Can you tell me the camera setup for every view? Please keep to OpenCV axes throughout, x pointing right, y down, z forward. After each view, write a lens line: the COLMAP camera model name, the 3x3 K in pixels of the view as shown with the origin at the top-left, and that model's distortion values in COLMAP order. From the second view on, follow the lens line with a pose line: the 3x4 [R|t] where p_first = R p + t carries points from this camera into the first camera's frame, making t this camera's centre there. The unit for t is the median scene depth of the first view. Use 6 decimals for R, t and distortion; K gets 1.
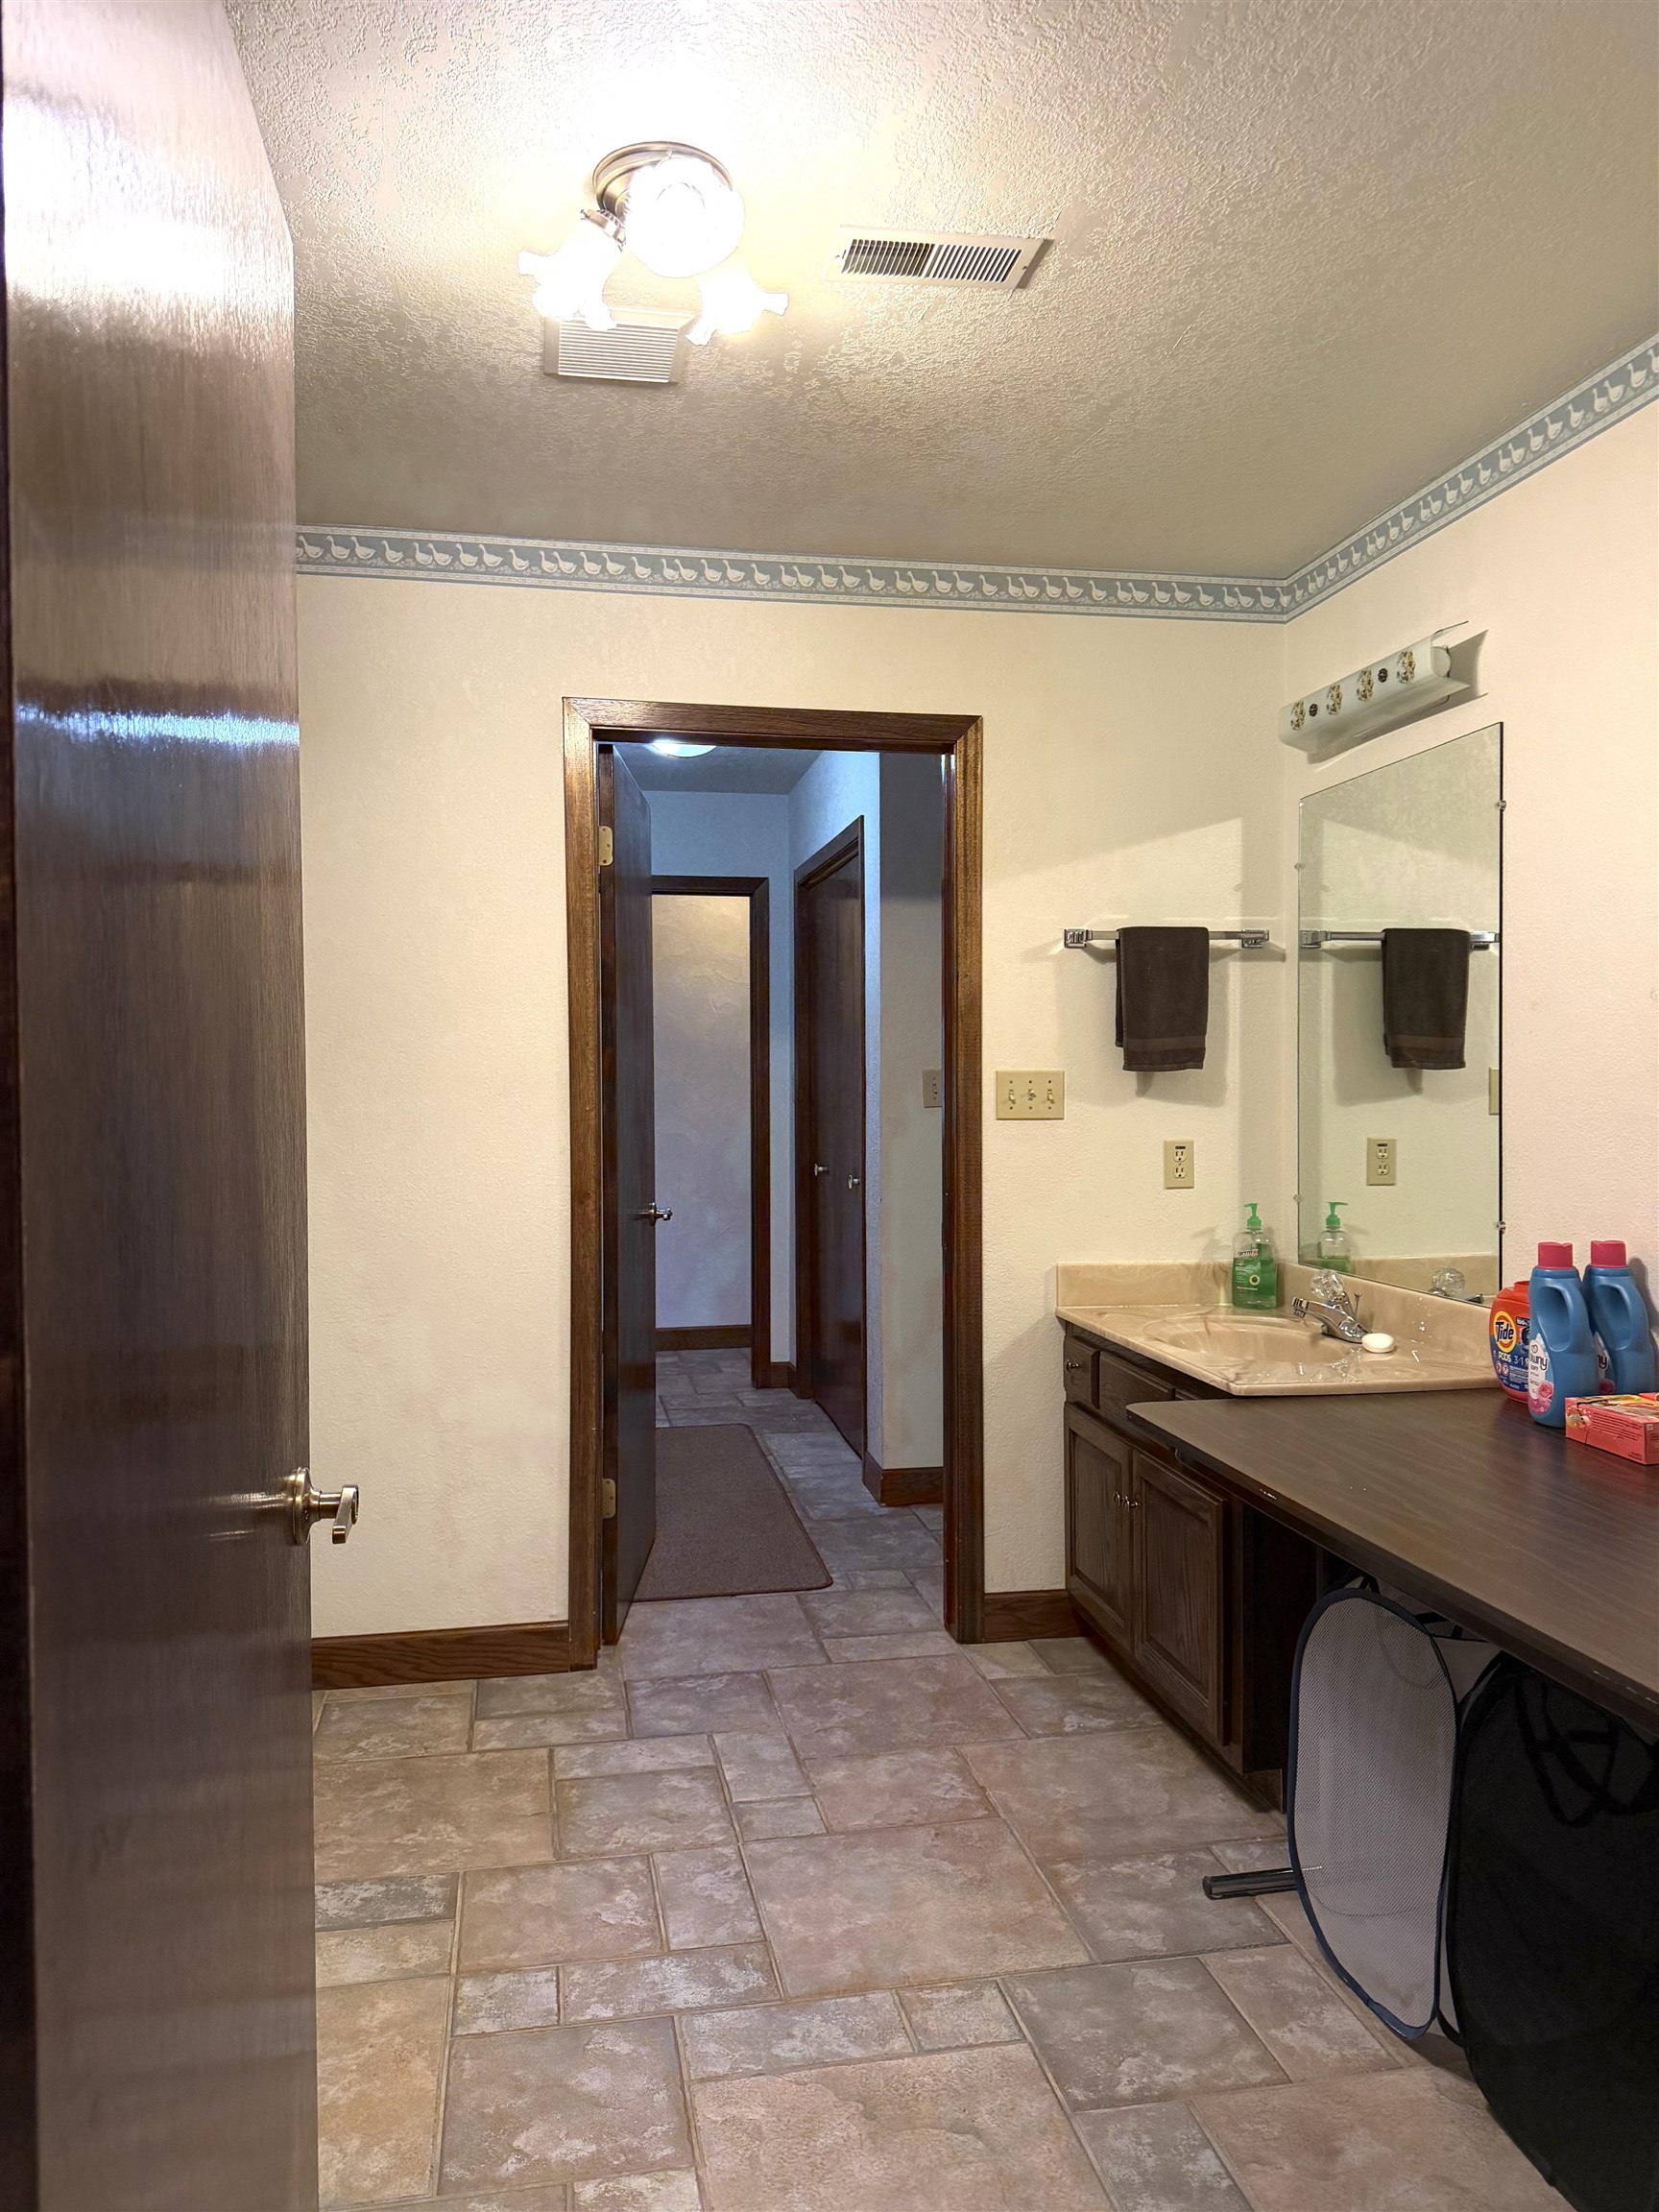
lens RADIAL K [[1576.7, 0, 829.2], [0, 1576.7, 1103.3], [0, 0, 1]] dist [0.013139, -0.020438]
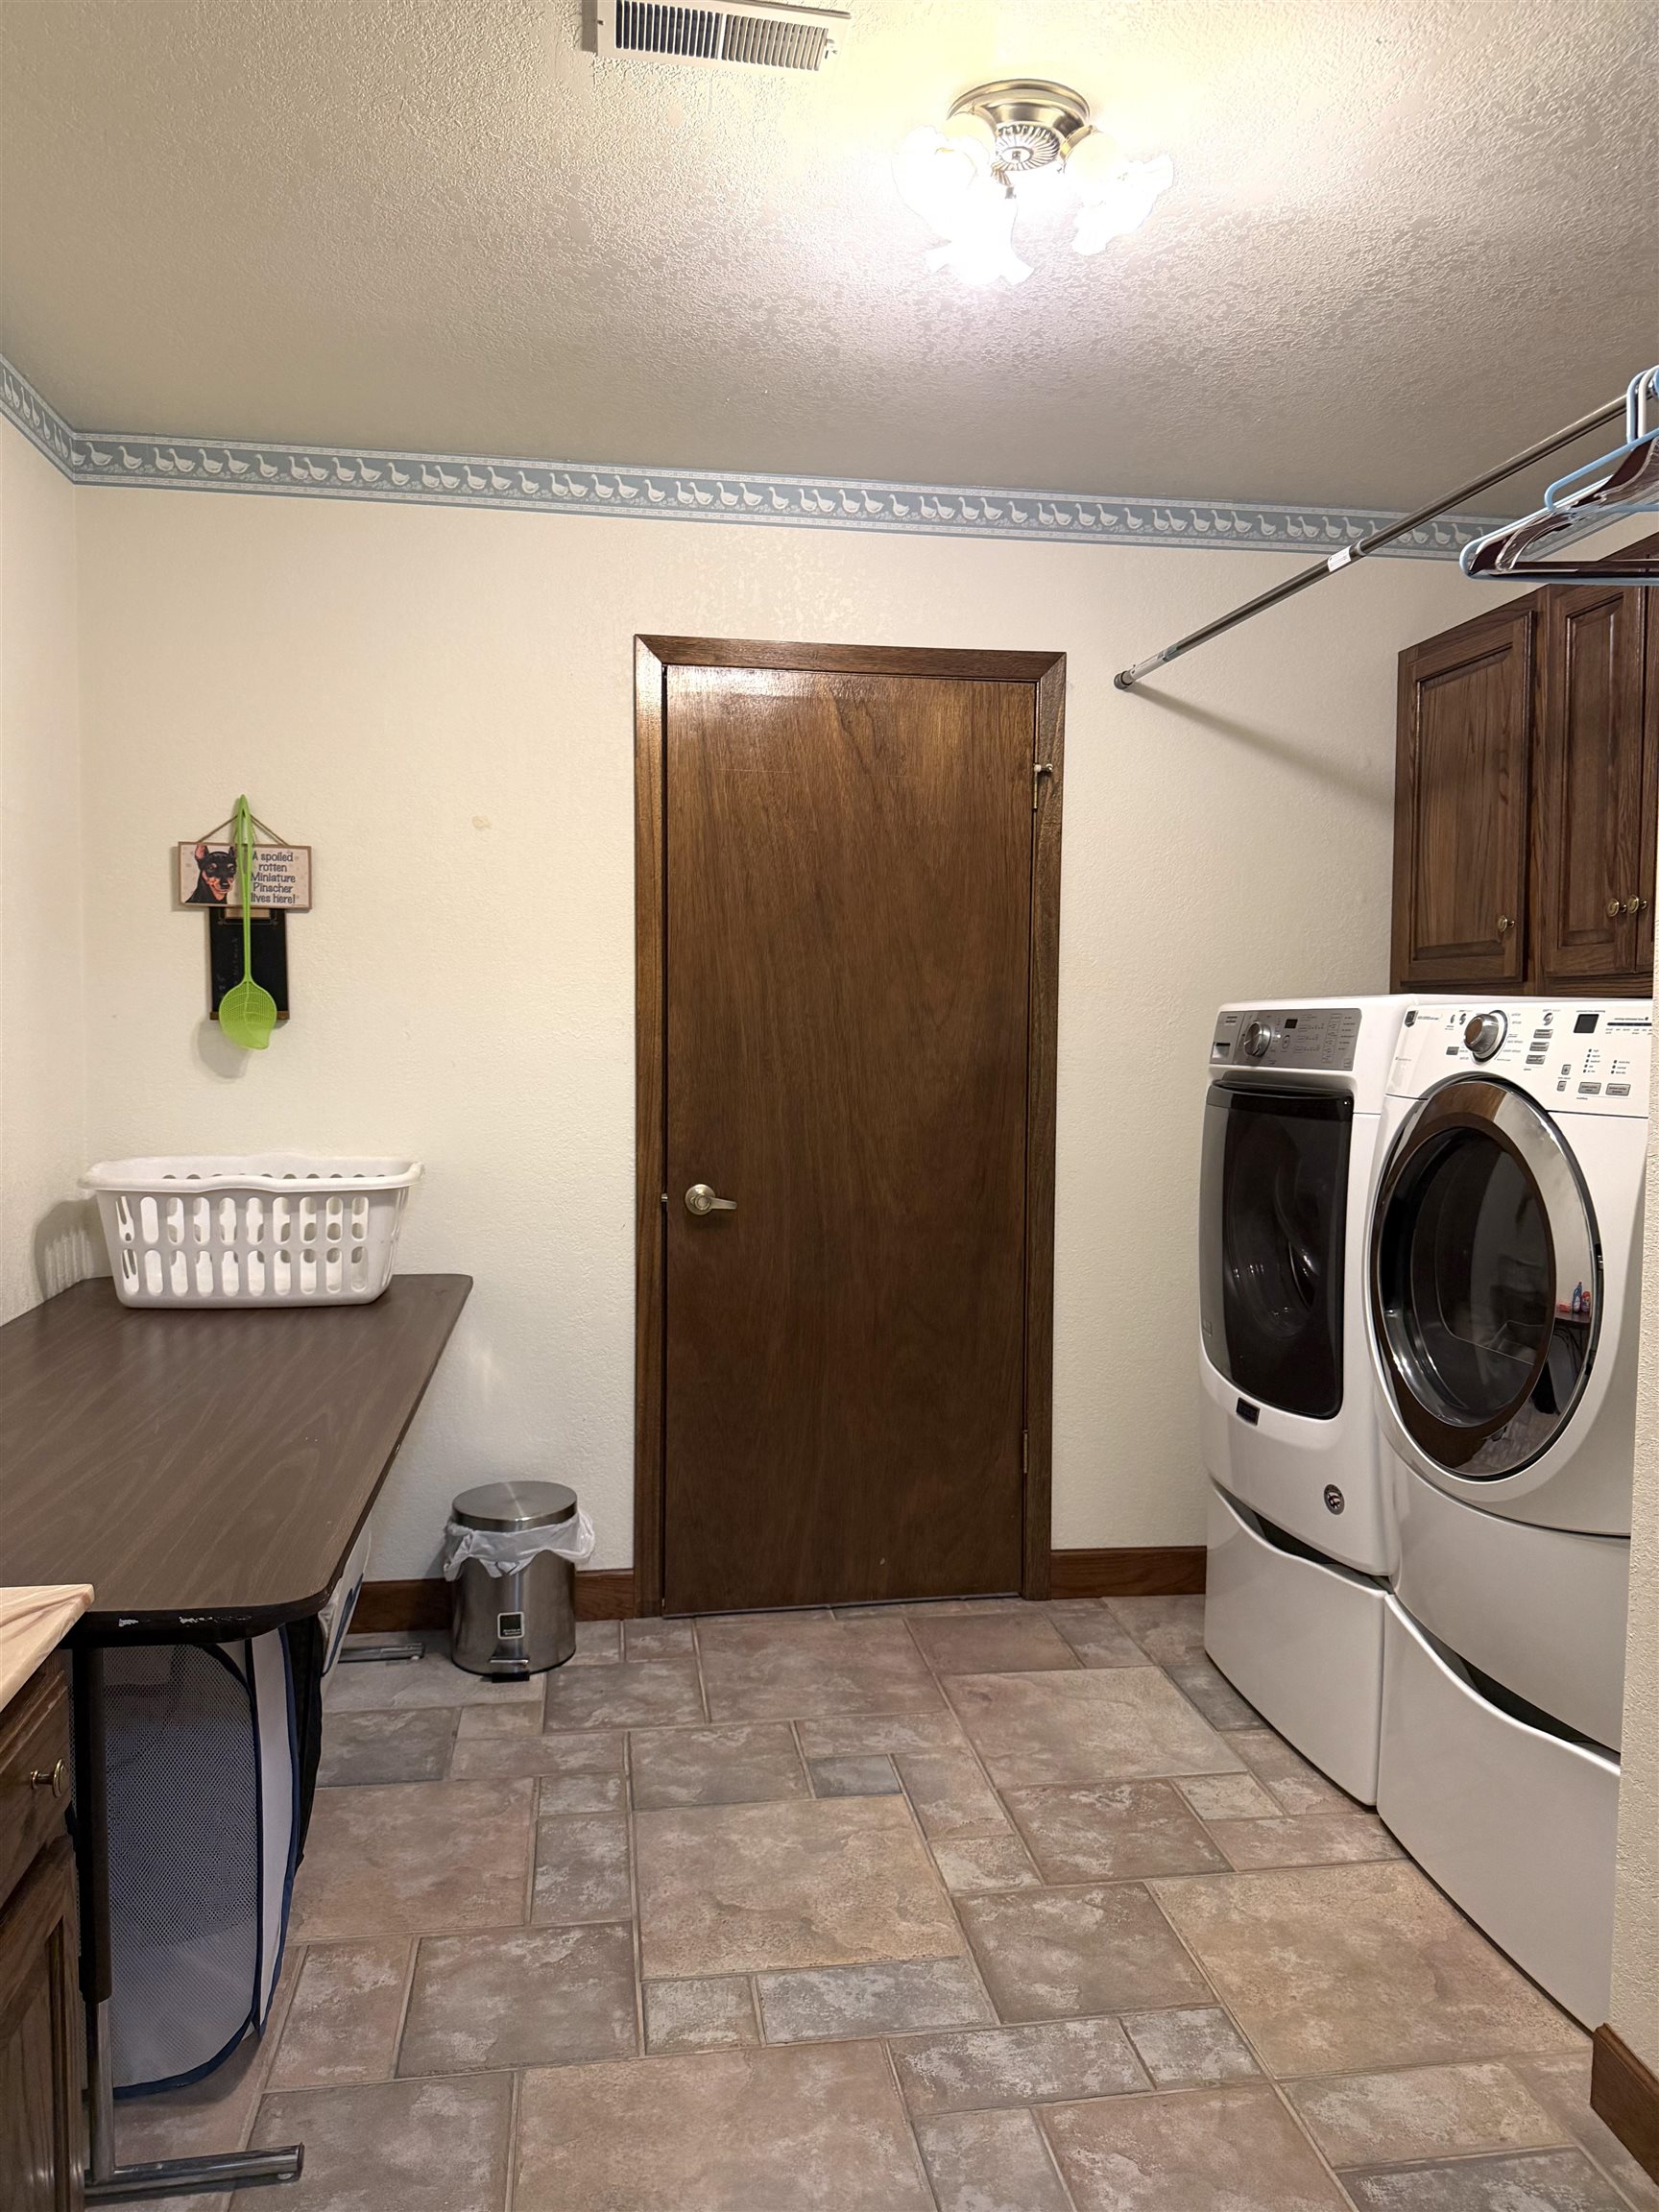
lens RADIAL K [[1576.7, 0, 828.8], [0, 1576.7, 1106.8], [0, 0, 1]] dist [0.013139, -0.020438]
pose [[-0.999298, -0.006503, 0.036882, -0.027121], [-0.003870, 0.997467, 0.071026, -0.036769], [-0.037251, 0.070833, -0.996792, 1.925037]]
